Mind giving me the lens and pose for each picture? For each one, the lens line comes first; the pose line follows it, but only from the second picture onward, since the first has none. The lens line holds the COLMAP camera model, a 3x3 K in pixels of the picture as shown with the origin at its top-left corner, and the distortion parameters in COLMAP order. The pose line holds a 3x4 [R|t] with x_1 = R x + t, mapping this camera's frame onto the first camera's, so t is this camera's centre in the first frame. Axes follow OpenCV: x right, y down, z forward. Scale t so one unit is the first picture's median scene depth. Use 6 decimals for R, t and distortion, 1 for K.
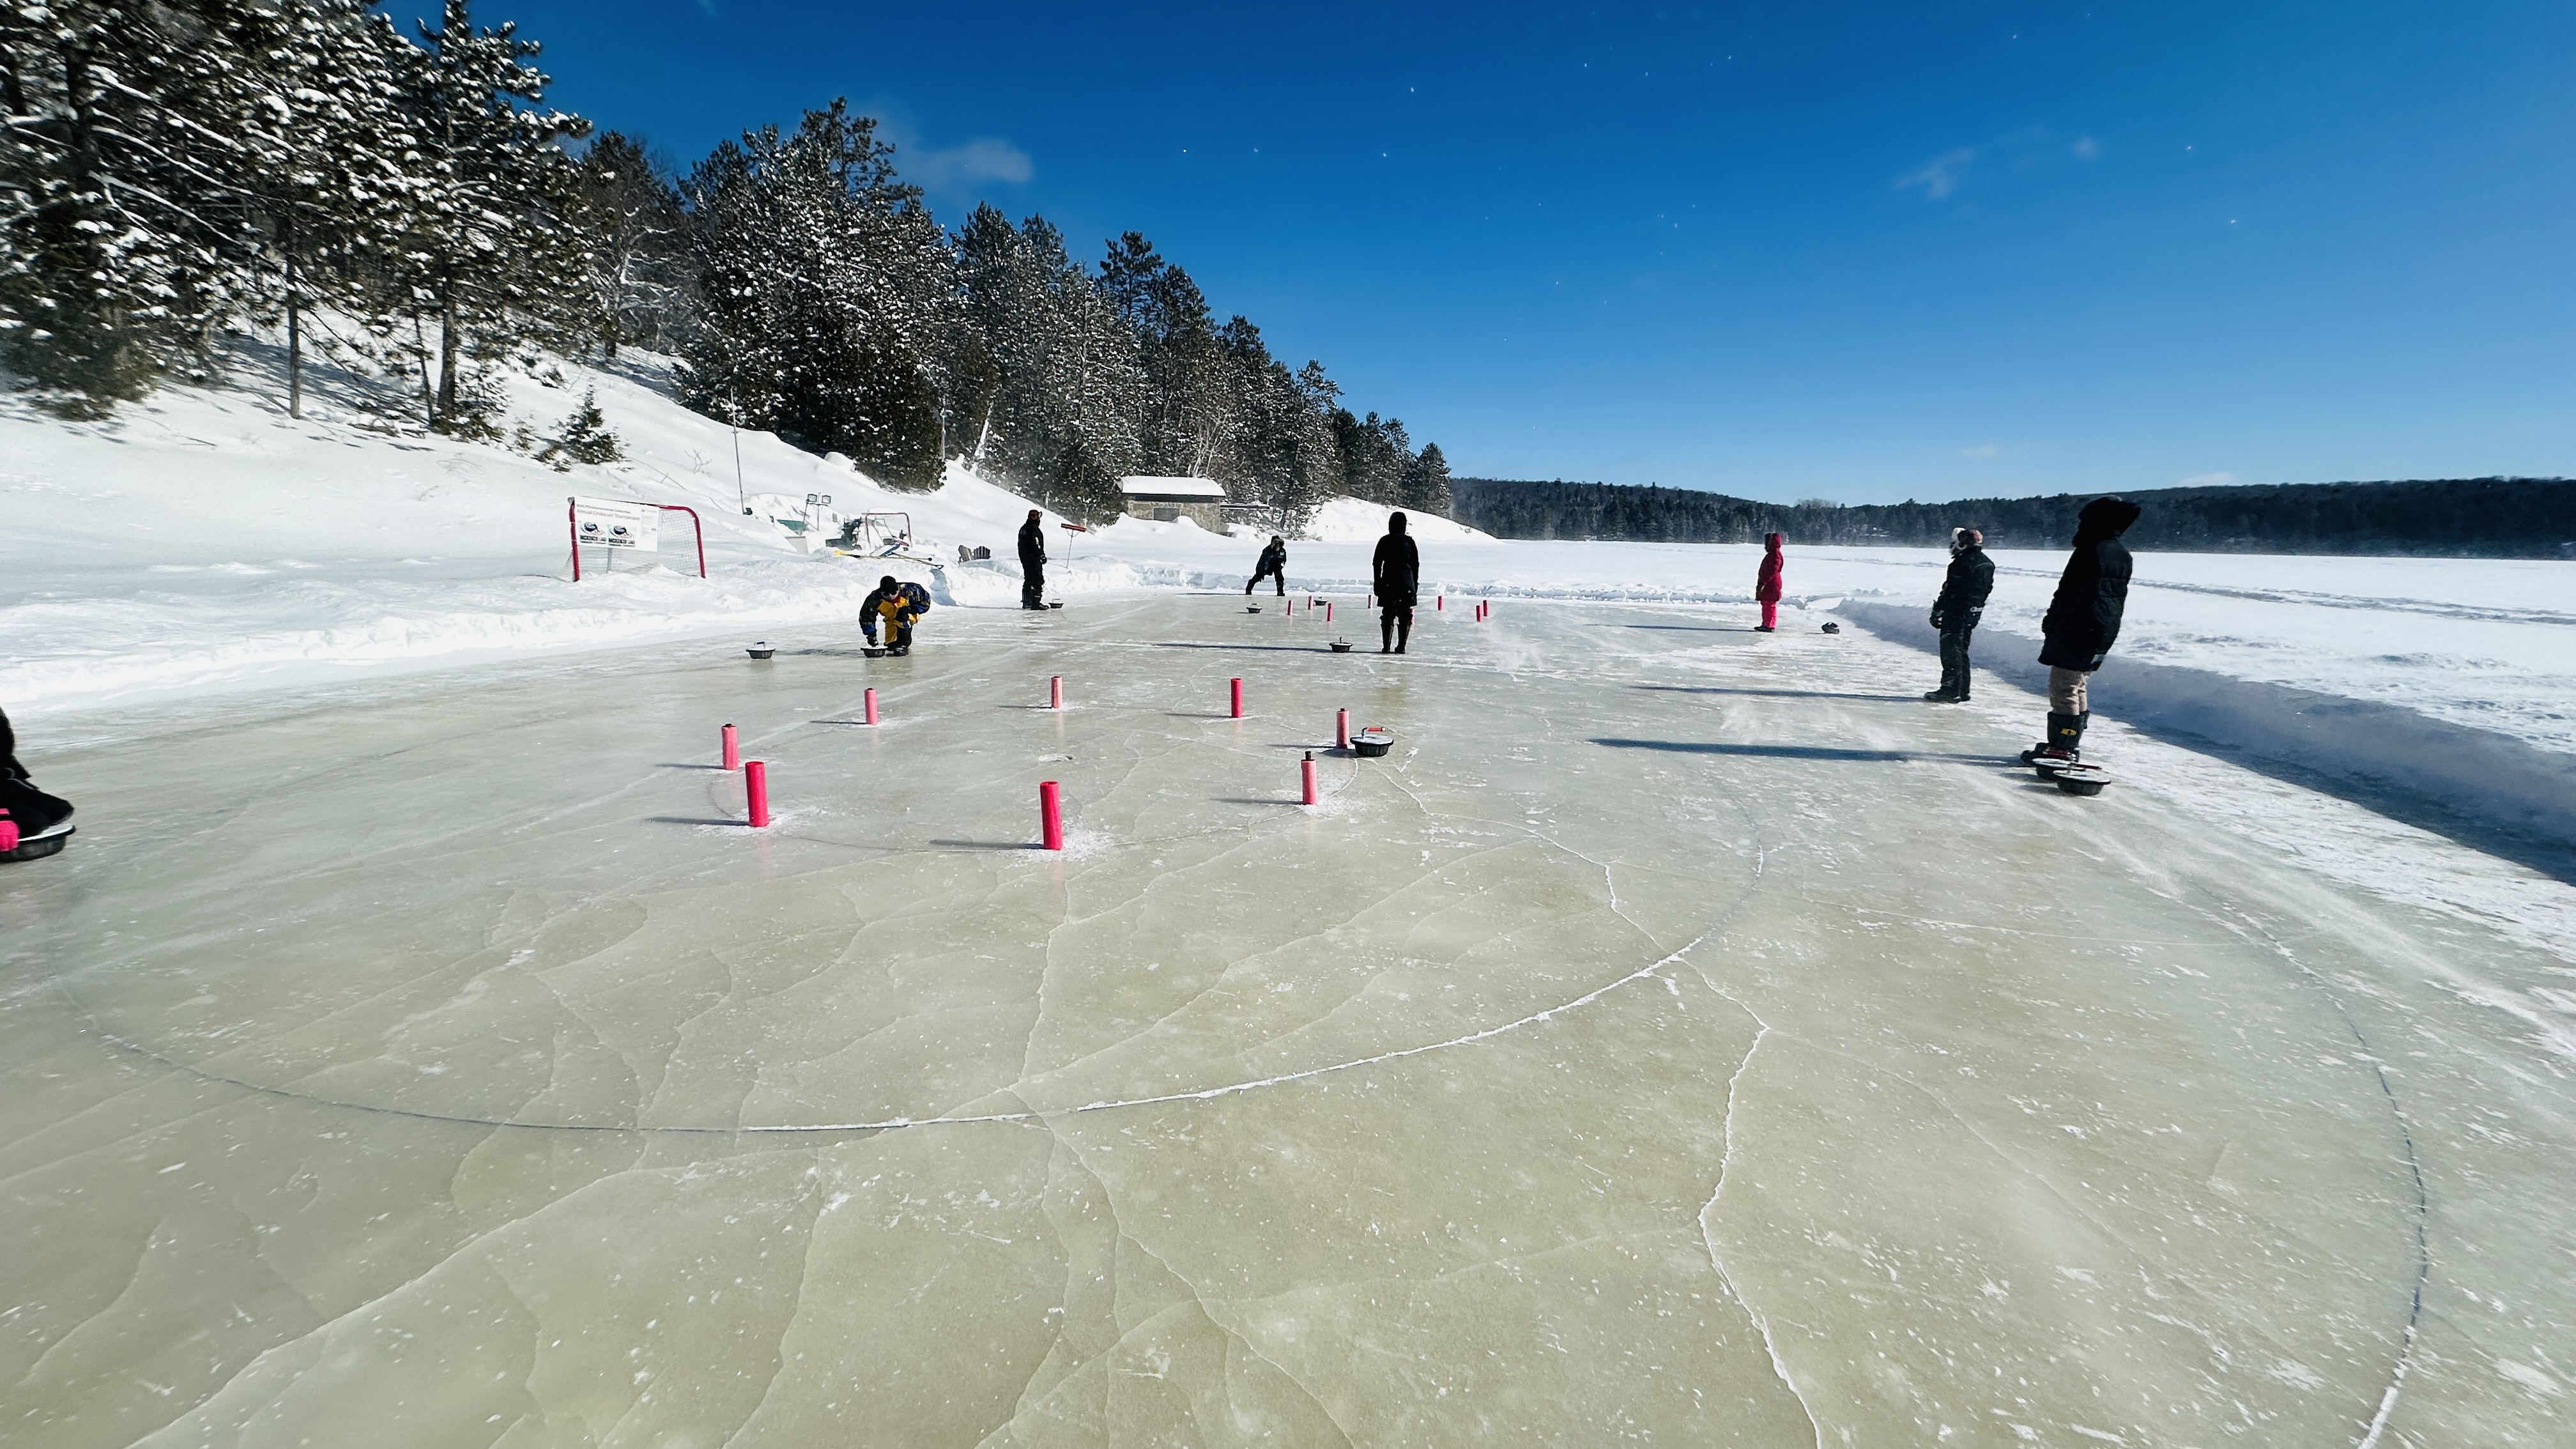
lens RADIAL K [[1072.4, 0, 1311.6], [0, 1072.4, 737.6], [0, 0, 1]] dist [0.001420, 0.000678]
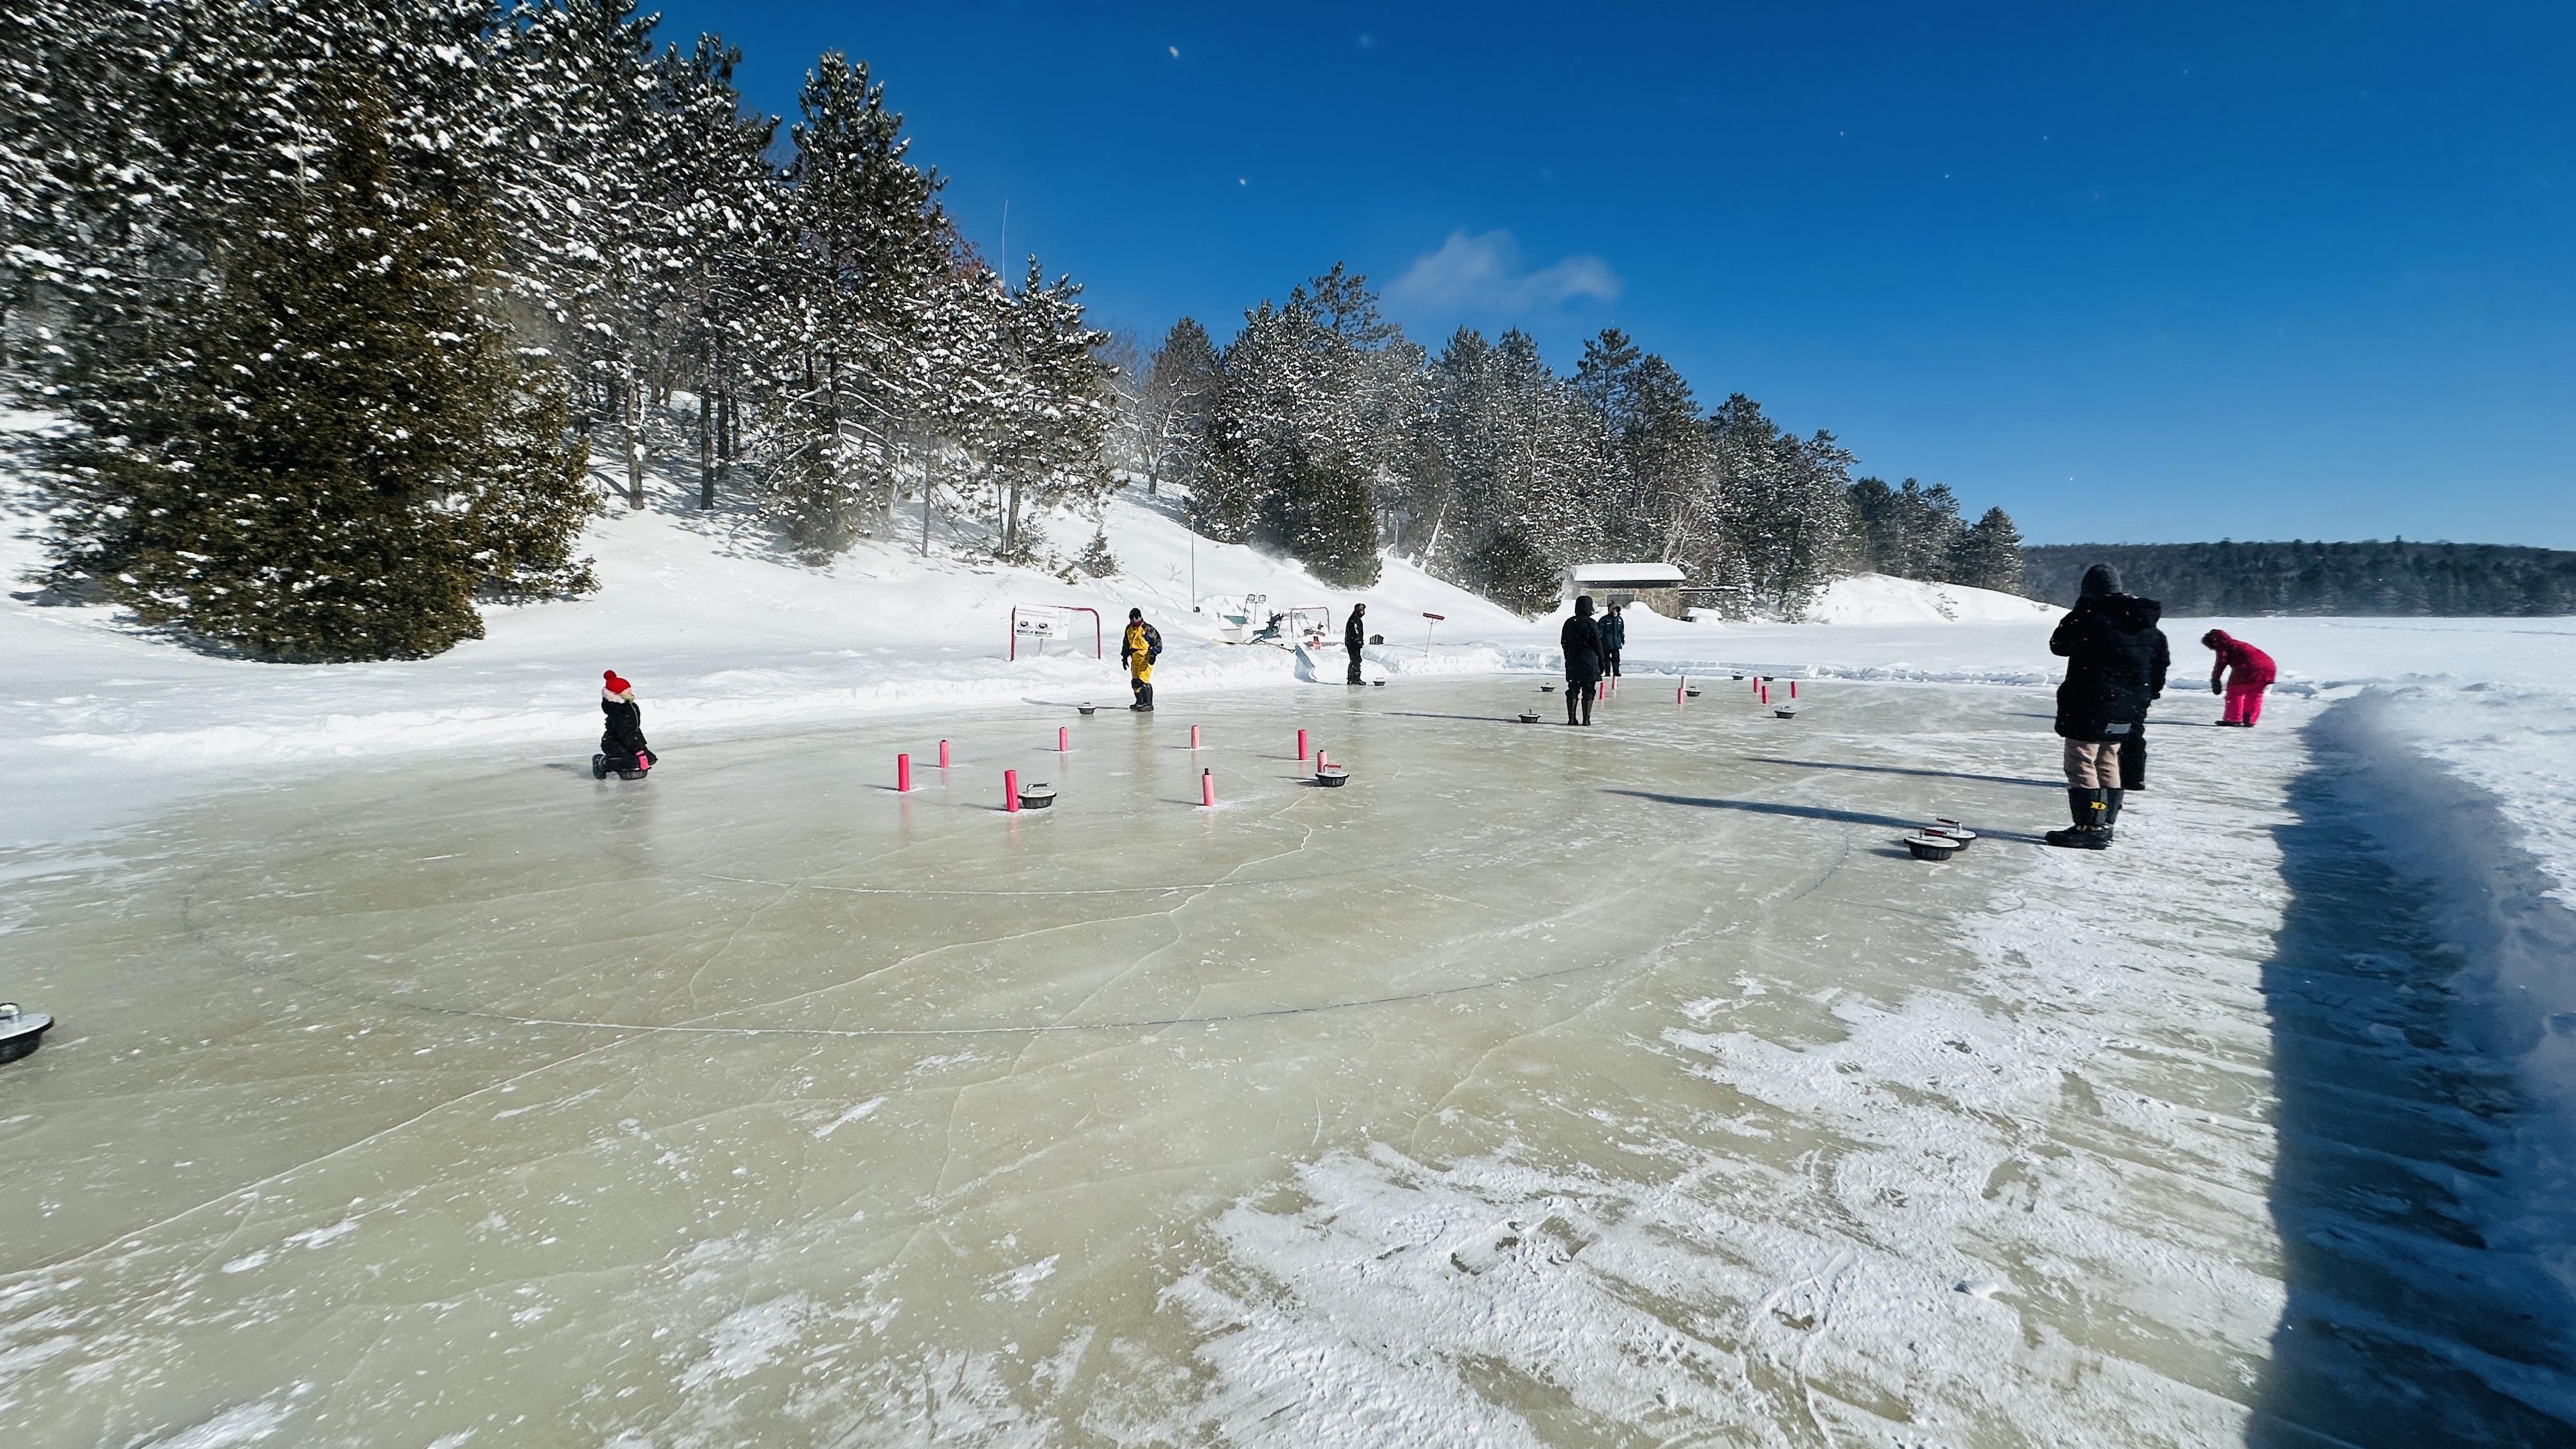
lens RADIAL K [[1072.4, 0, 1246.8], [0, 1072.4, 720.4], [0, 0, 1]] dist [0.001420, 0.000678]
pose [[0.867497, 0.025470, -0.496790, 0.105201], [-0.073665, 0.994255, -0.077659, 0.007975], [0.491958, 0.103965, 0.864389, -0.029488]]
